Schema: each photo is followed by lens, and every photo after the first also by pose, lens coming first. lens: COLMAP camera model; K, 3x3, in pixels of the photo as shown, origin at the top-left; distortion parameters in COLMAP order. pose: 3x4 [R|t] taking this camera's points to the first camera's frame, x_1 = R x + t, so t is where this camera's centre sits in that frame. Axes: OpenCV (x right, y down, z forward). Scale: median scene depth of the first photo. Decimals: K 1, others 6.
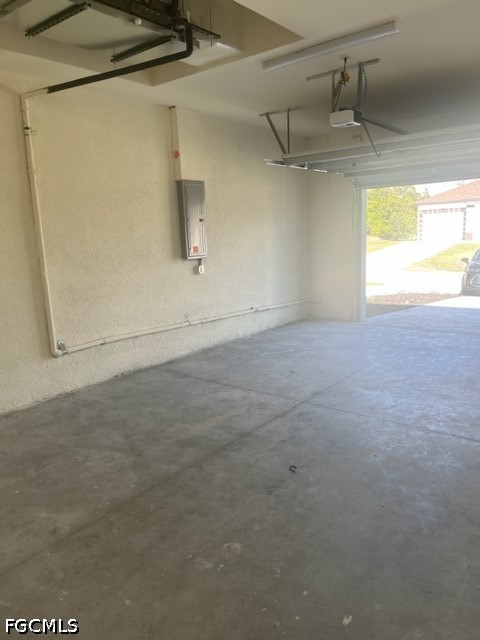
lens RADIAL K [[482.1, 0, 249.0], [0, 482.1, 318.8], [0, 0, 1]] dist [0.049802, -0.060524]
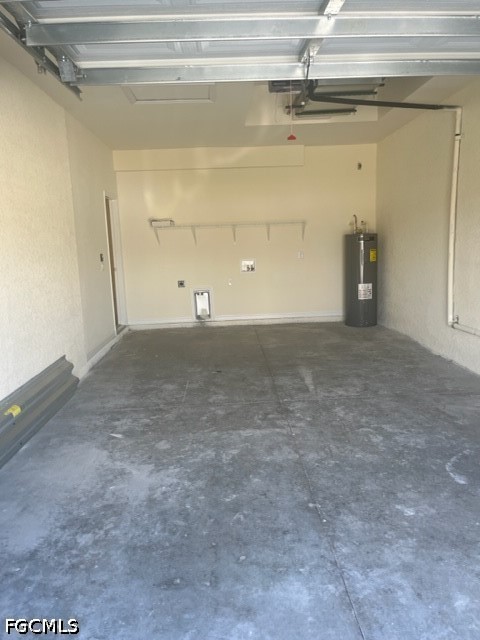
lens RADIAL K [[482.1, 0, 249.0], [0, 482.1, 318.8], [0, 0, 1]] dist [0.049802, -0.060524]
pose [[-0.754873, 0.172674, -0.632732, 0.842251], [-0.058847, 0.942998, 0.327554, -0.351454], [0.653225, 0.284496, -0.701683, 1.743057]]
